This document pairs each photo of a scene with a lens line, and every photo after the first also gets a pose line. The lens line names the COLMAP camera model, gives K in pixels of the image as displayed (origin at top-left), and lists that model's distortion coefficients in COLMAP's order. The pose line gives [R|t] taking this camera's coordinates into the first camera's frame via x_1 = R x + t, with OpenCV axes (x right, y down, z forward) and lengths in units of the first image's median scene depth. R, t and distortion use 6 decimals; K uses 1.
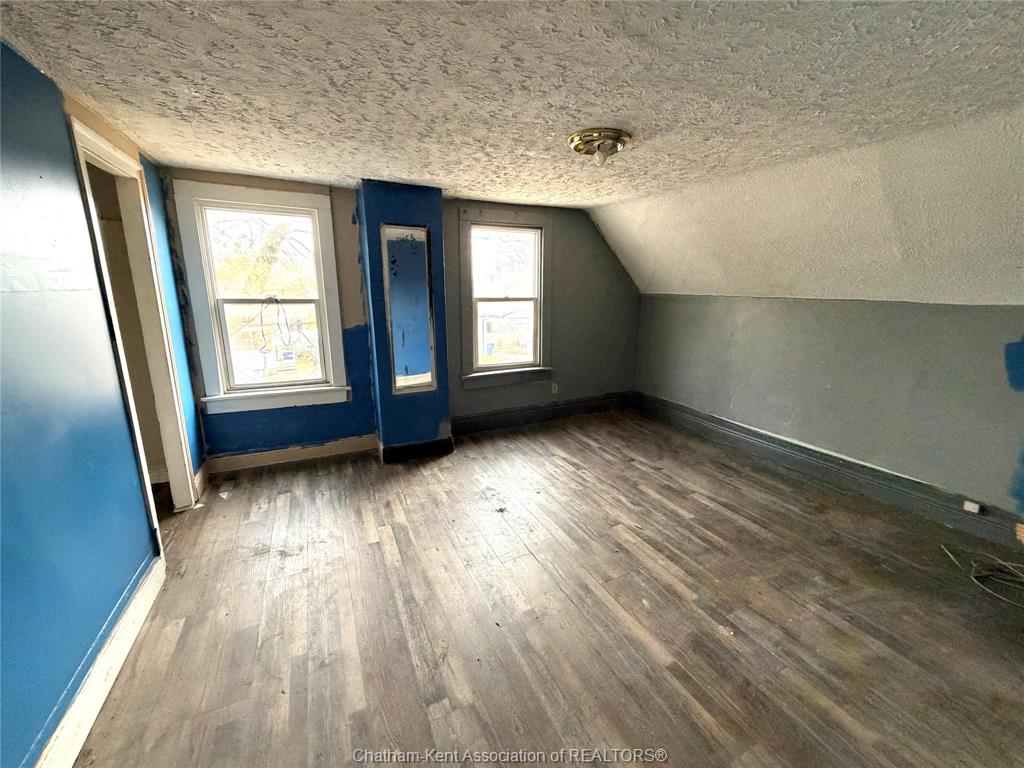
lens RADIAL K [[407.5, 0, 513.3], [0, 407.5, 380.9], [0, 0, 1]] dist [-0.000284, -0.000047]
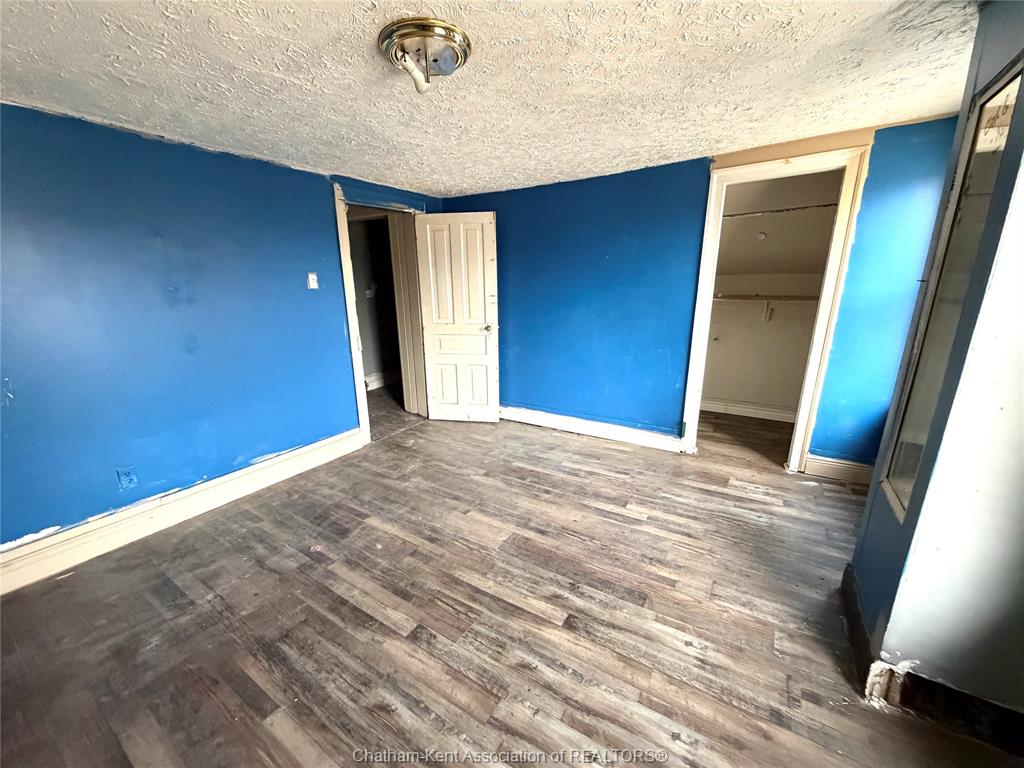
lens RADIAL K [[407.5, 0, 512.7], [0, 407.5, 388.4], [0, 0, 1]] dist [-0.000284, -0.000047]
pose [[-0.854184, 0.141087, -0.500464, 0.415521], [-0.101931, 0.898375, 0.427238, -0.315867], [0.509883, 0.415953, -0.752996, 1.510331]]
